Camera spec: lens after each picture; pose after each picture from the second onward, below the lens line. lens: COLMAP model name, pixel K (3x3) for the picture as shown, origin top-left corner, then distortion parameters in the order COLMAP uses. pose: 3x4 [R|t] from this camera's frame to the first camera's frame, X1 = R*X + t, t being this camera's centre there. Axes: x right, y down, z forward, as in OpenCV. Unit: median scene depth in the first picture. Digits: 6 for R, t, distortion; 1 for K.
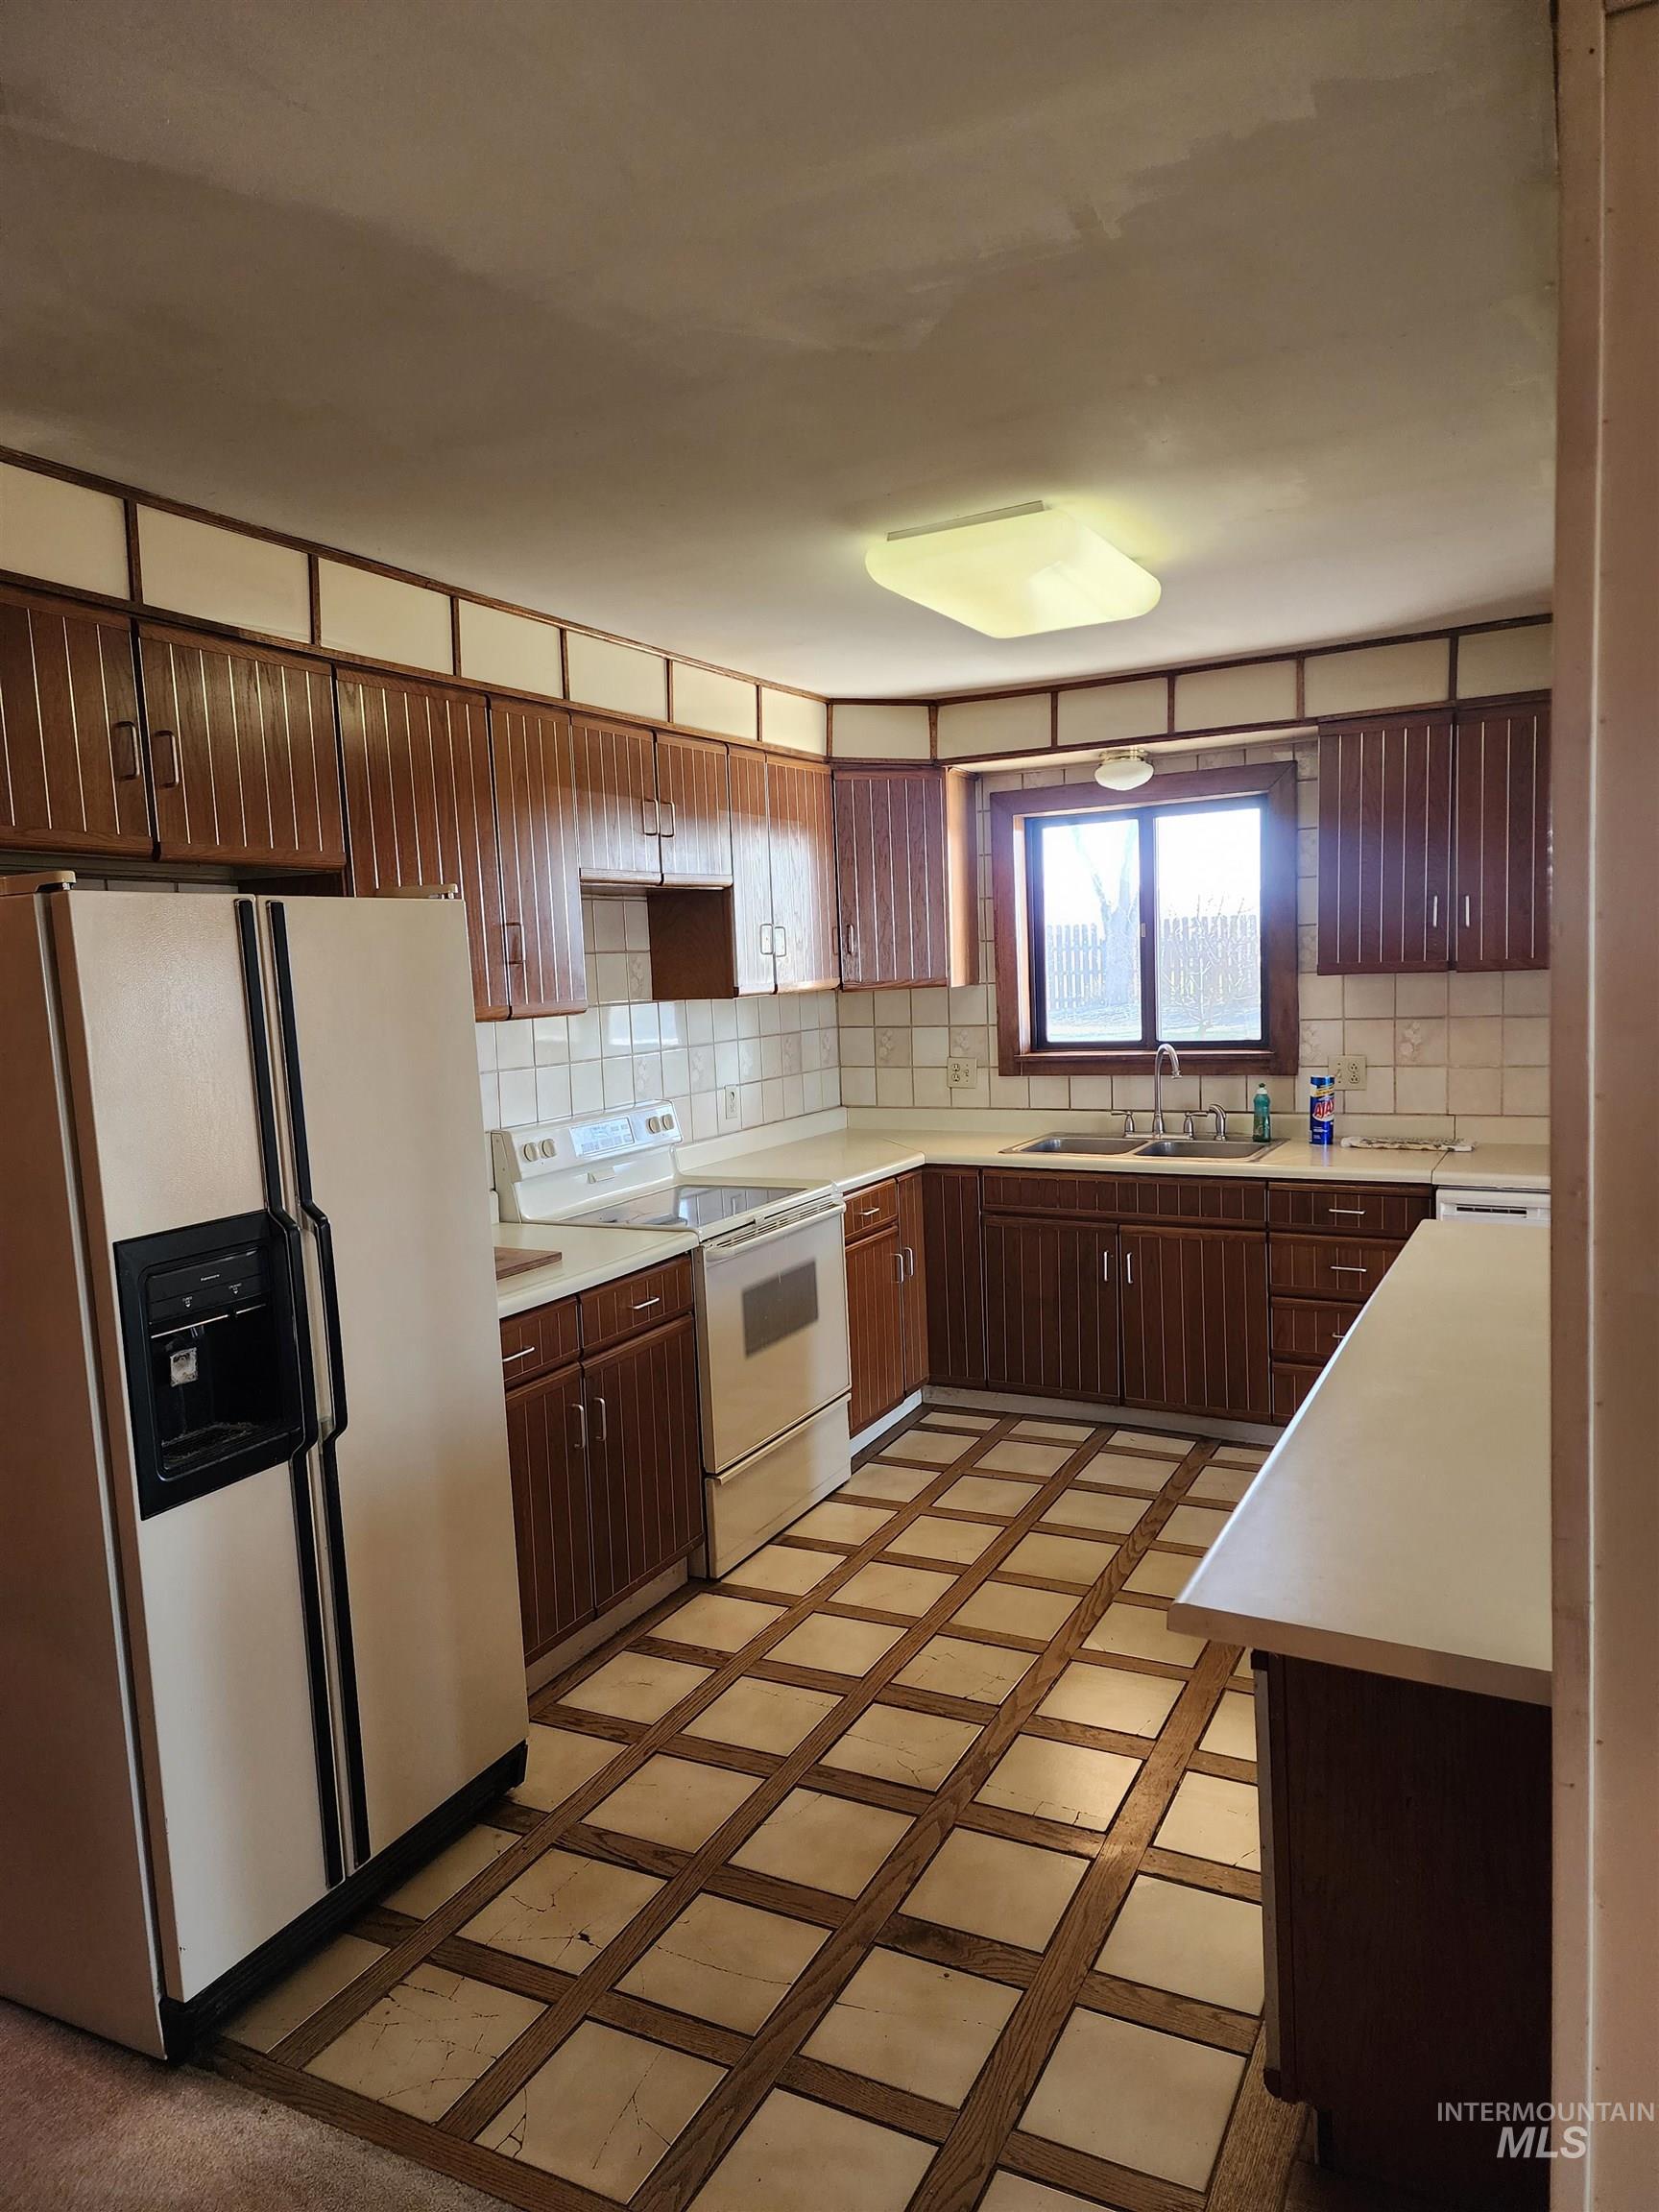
lens RADIAL K [[1461.2, 0, 829.5], [0, 1461.2, 1106.0], [0, 0, 1]] dist [0.159347, -0.224168]
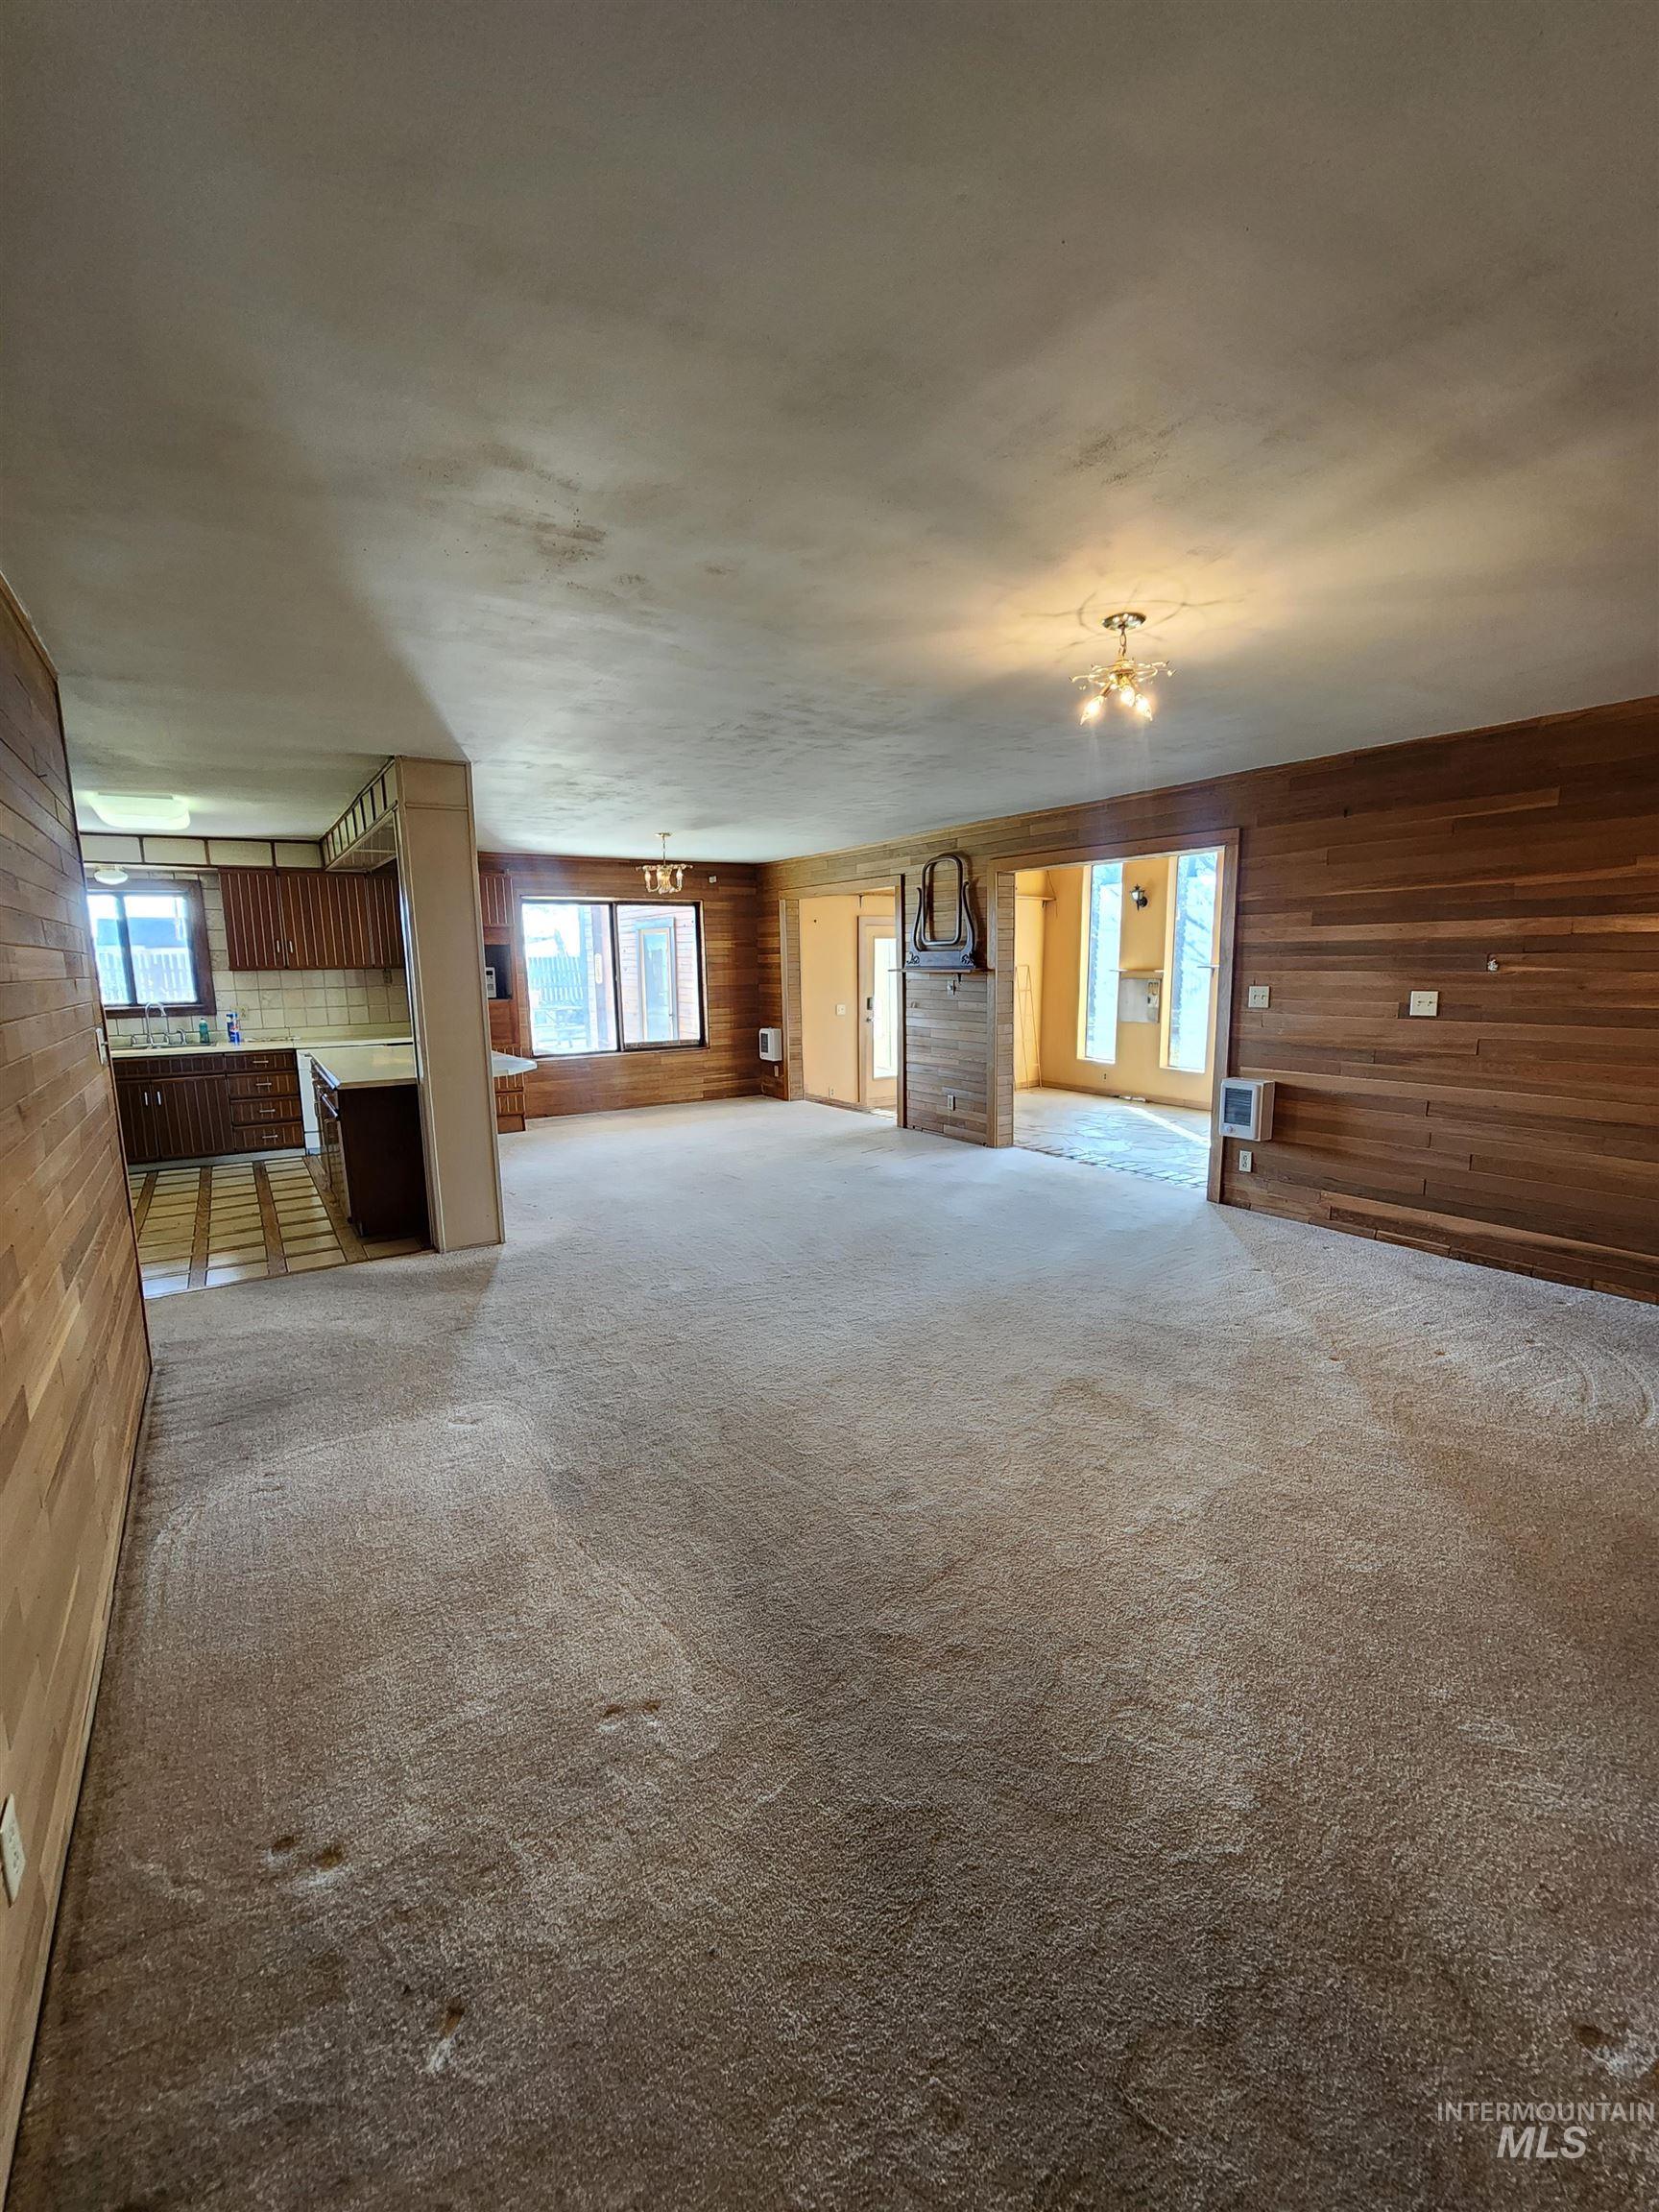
lens RADIAL K [[900.1, 0, 829.5], [0, 900.1, 1106.0], [0, 0, 1]] dist [-0.002514, 0.000088]
pose [[0.484622, -0.109112, 0.867892, -0.479638], [0.088534, 0.993213, 0.075430, 0.104444], [-0.870232, 0.040283, 0.490993, -0.554130]]
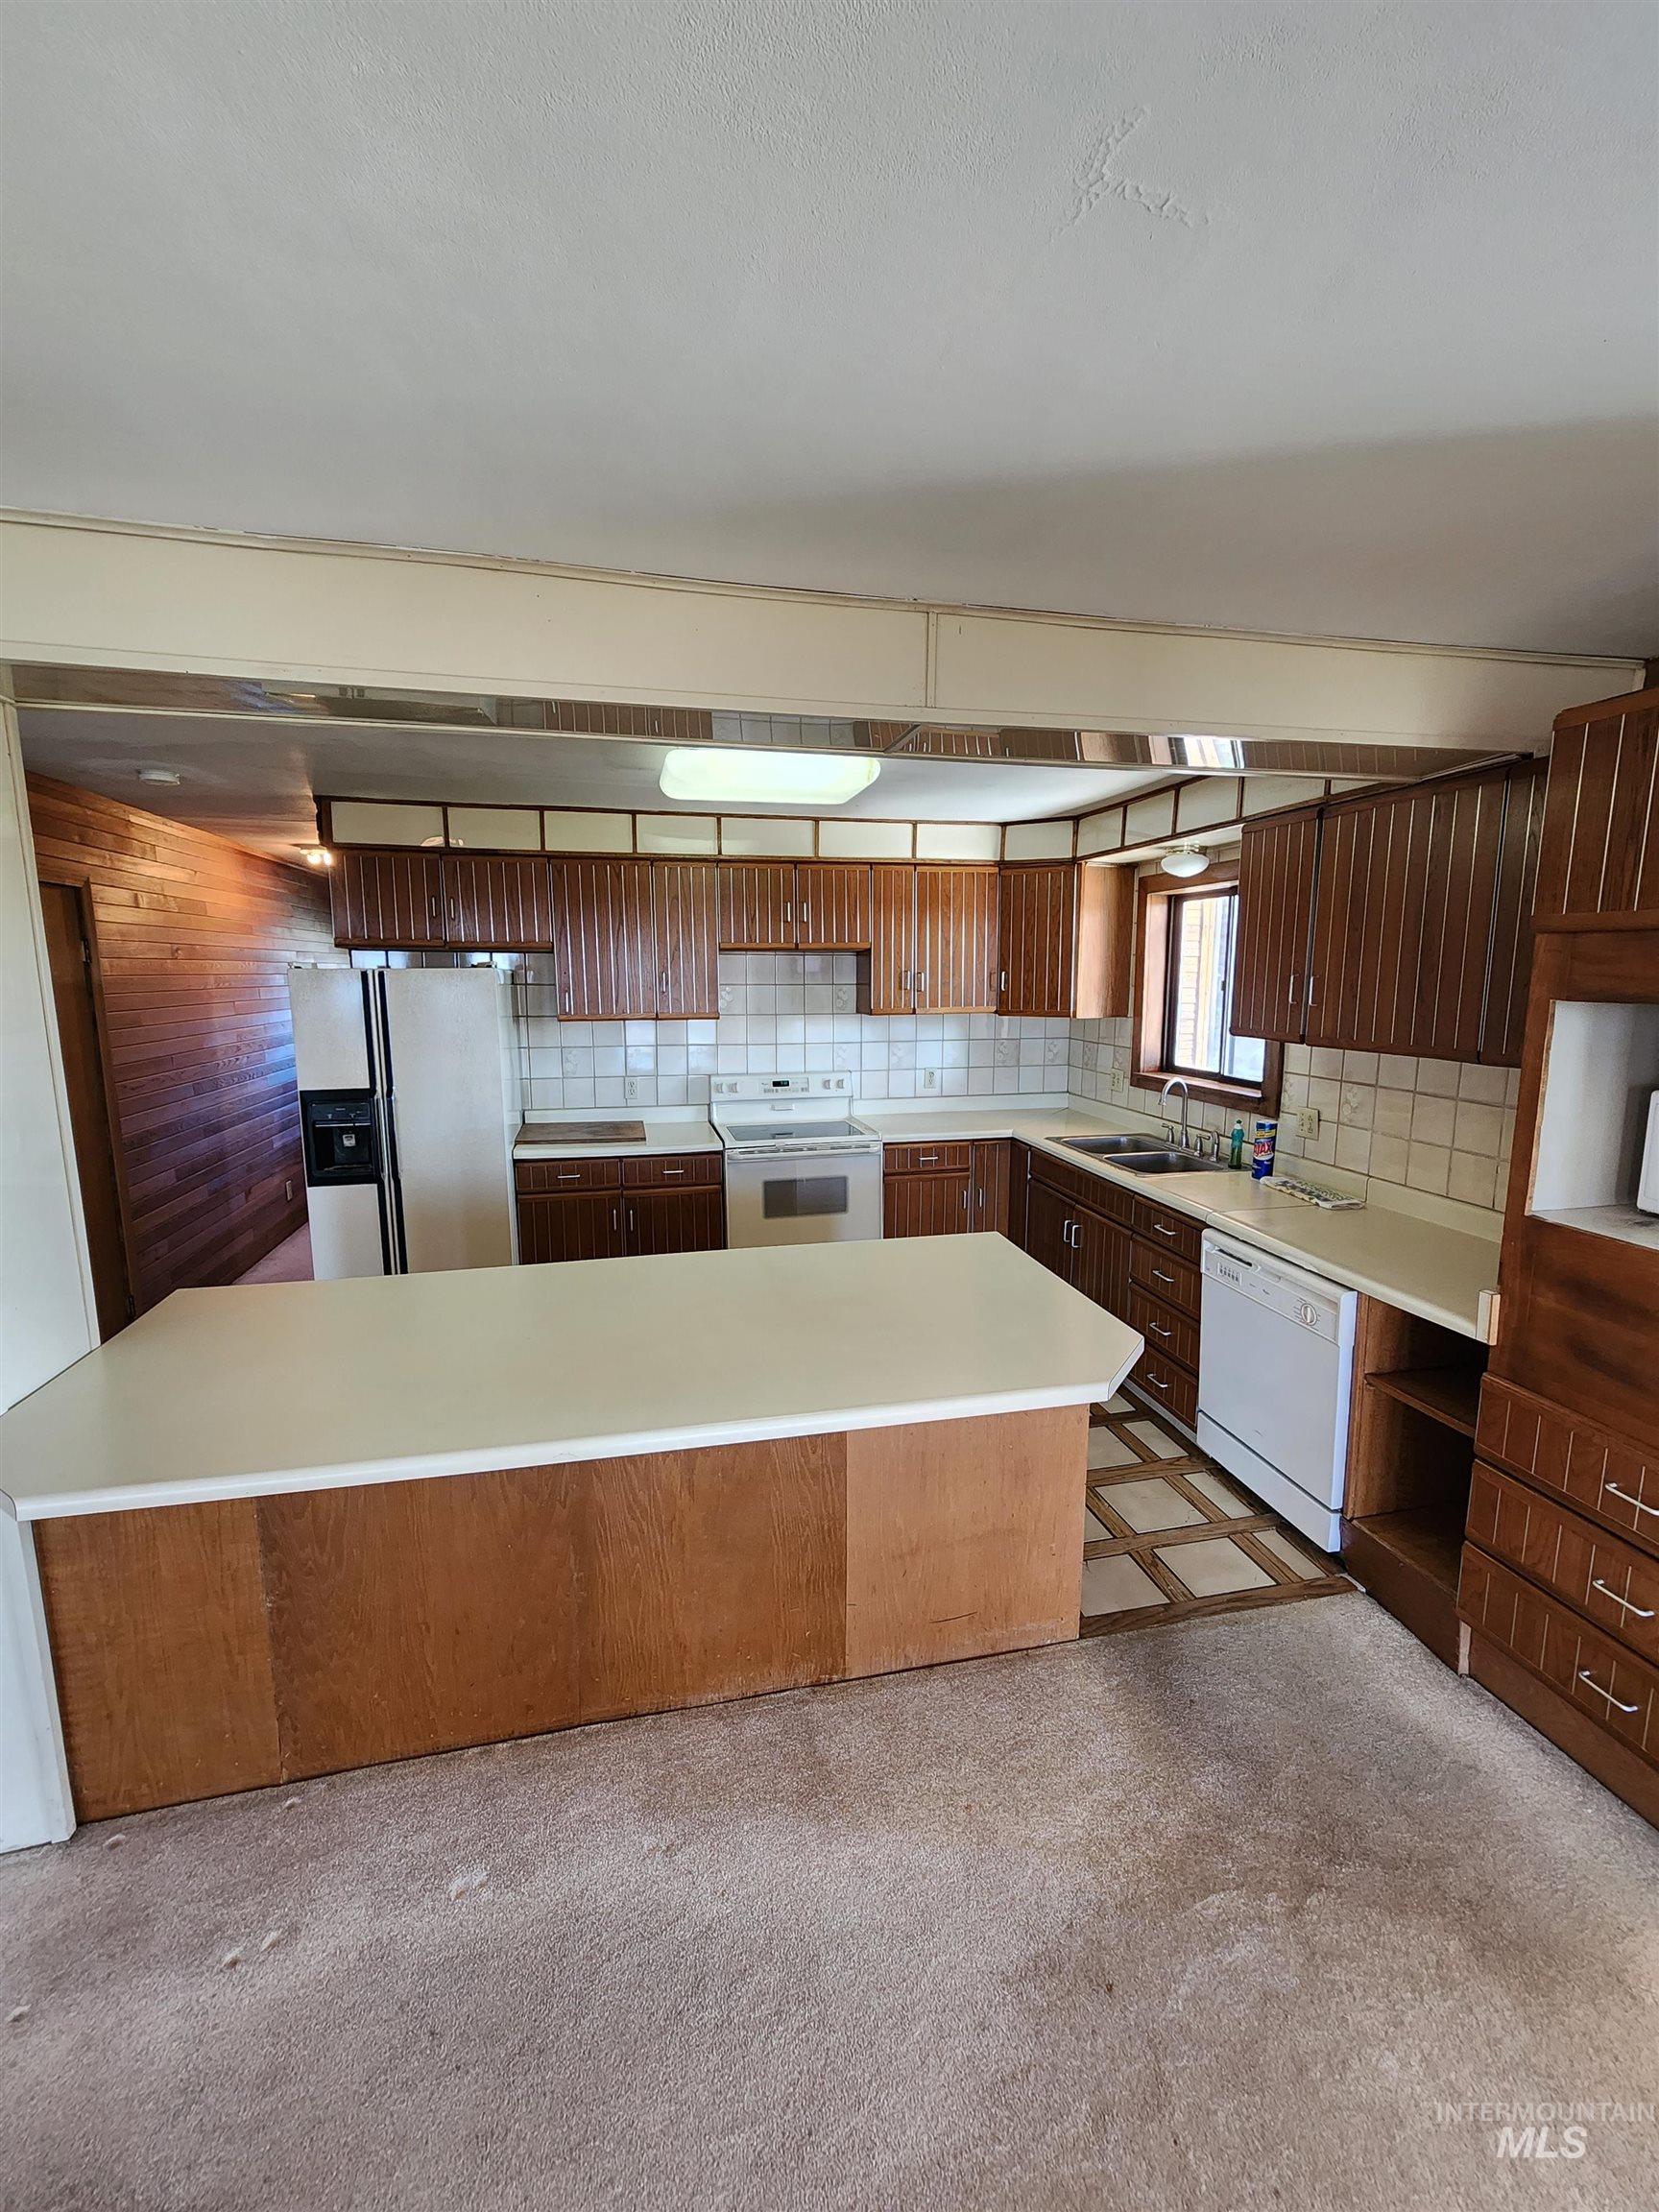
lens RADIAL K [[900.1, 0, 829.5], [0, 900.1, 1106.0], [0, 0, 1]] dist [-0.002514, 0.000088]
pose [[0.648100, 0.153154, -0.745996, 0.631715], [-0.102392, 0.988199, 0.113923, -0.077295], [0.754640, 0.002551, 0.656134, 0.268076]]
